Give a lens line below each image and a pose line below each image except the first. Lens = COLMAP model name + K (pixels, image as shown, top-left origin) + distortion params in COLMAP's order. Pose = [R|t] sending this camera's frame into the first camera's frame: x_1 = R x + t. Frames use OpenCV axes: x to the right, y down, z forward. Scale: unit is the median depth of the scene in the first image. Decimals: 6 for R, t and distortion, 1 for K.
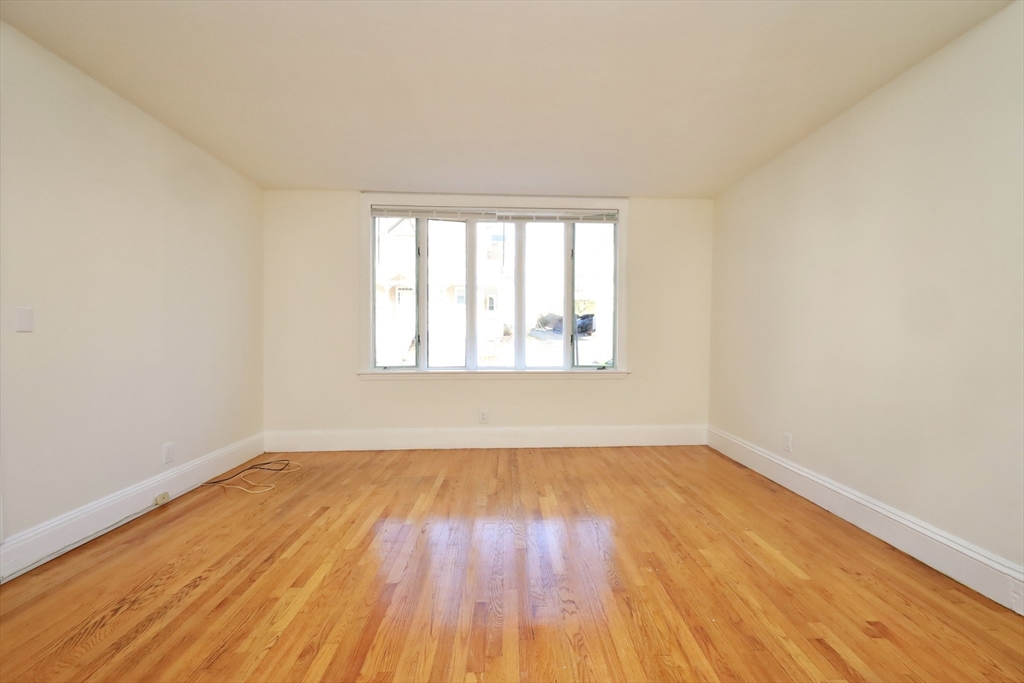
lens RADIAL K [[411.6, 0, 515.1], [0, 411.6, 344.8], [0, 0, 1]] dist [-0.000771, 0.000134]
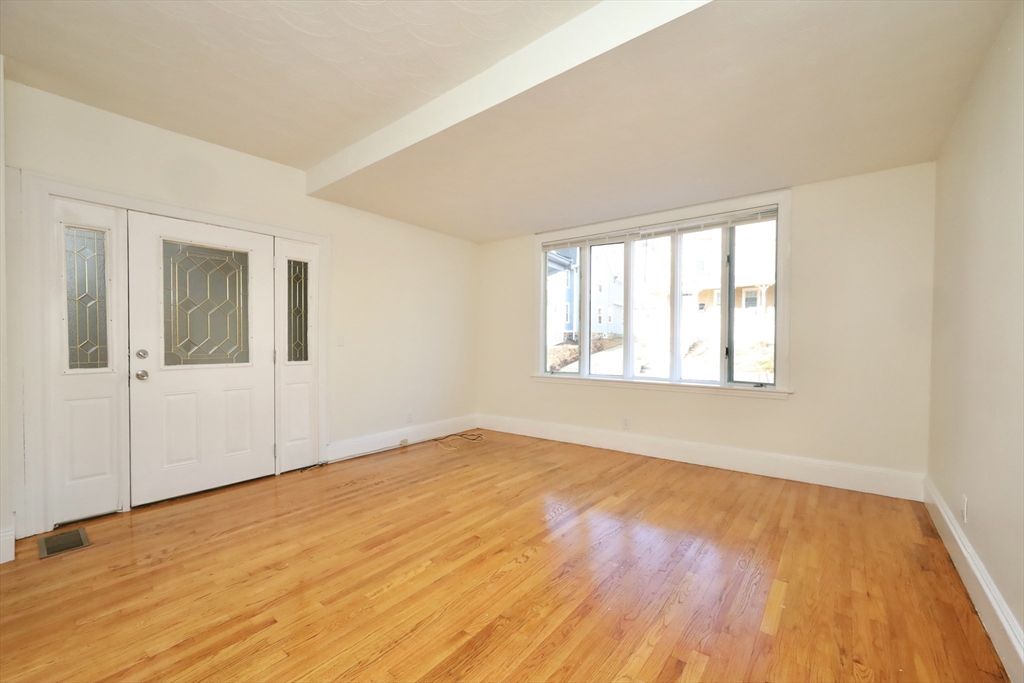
lens RADIAL K [[411.6, 0, 515.1], [0, 411.6, 344.8], [0, 0, 1]] dist [-0.000771, 0.000134]
pose [[0.766979, 0.005558, -0.641648, 0.434810], [-0.015109, 0.999842, -0.009399, -0.016621], [0.641494, 0.016904, 0.766942, -0.017288]]
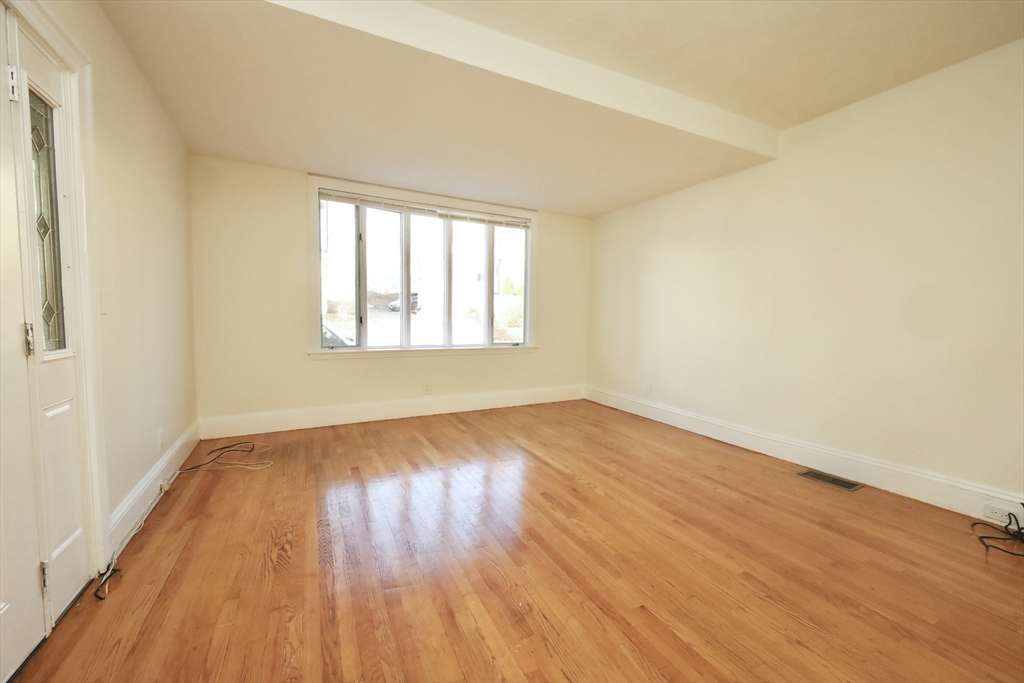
lens RADIAL K [[411.6, 0, 515.1], [0, 411.6, 344.8], [0, 0, 1]] dist [-0.000771, 0.000134]
pose [[0.902687, -0.016679, 0.429974, -0.388508], [-0.005685, 0.998699, 0.050677, -0.008185], [-0.430260, -0.048190, 0.901418, -0.158527]]
